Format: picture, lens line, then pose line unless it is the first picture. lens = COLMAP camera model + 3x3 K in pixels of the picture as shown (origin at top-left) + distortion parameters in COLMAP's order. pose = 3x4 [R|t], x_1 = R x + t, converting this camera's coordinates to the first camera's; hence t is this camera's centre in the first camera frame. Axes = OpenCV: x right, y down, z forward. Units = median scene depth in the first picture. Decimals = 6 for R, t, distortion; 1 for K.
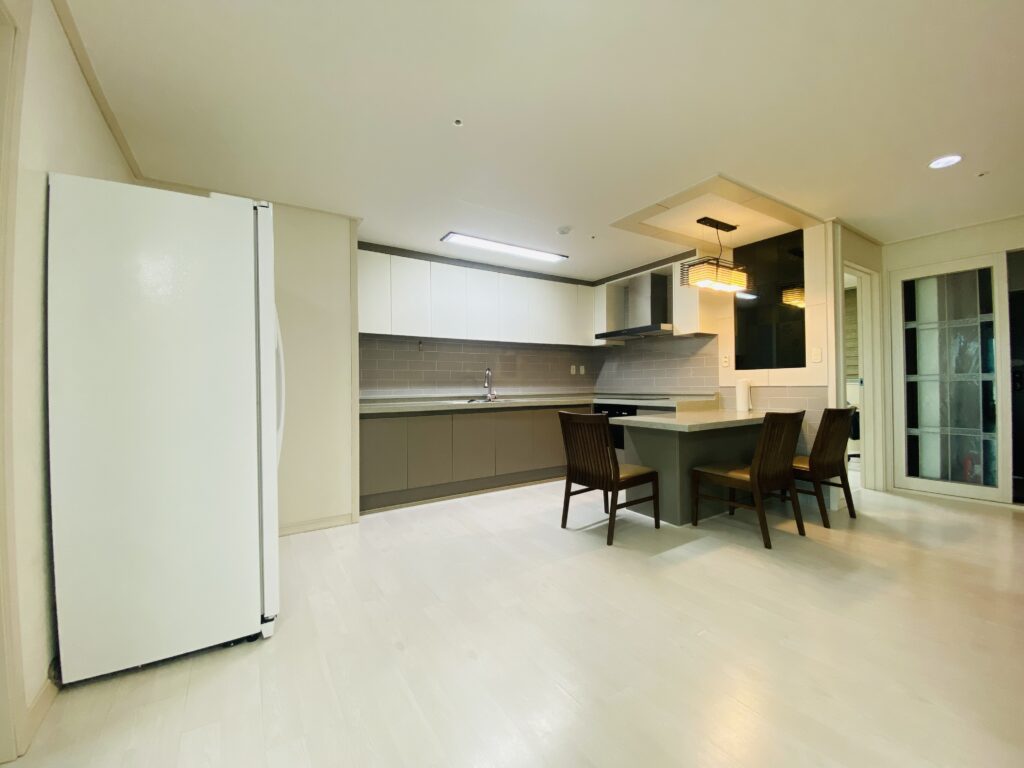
lens RADIAL K [[408.1, 0, 509.4], [0, 408.1, 387.1], [0, 0, 1]] dist [-0.000281, -0.000056]
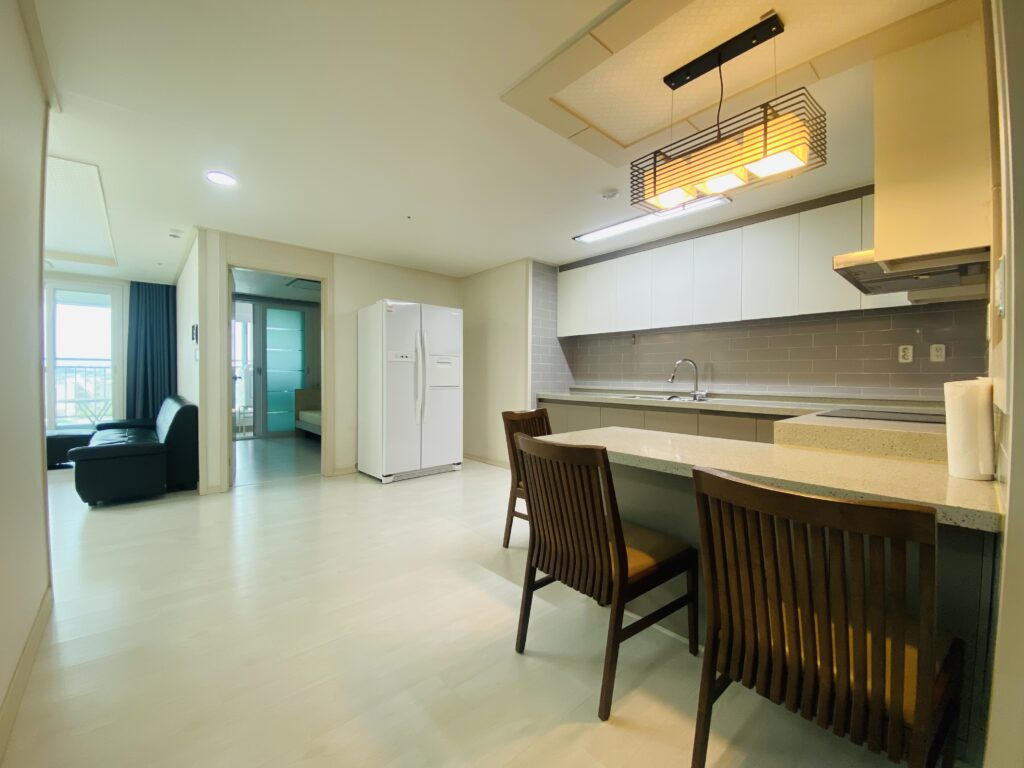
lens RADIAL K [[417.7, 0, 513.0], [0, 417.7, 390.0], [0, 0, 1]] dist [0.018302, -0.018520]
pose [[0.159764, 0.048651, -0.985956, 0.778850], [-0.008423, 0.998816, 0.047921, -0.023310], [0.987119, 0.000649, 0.159985, 0.549580]]
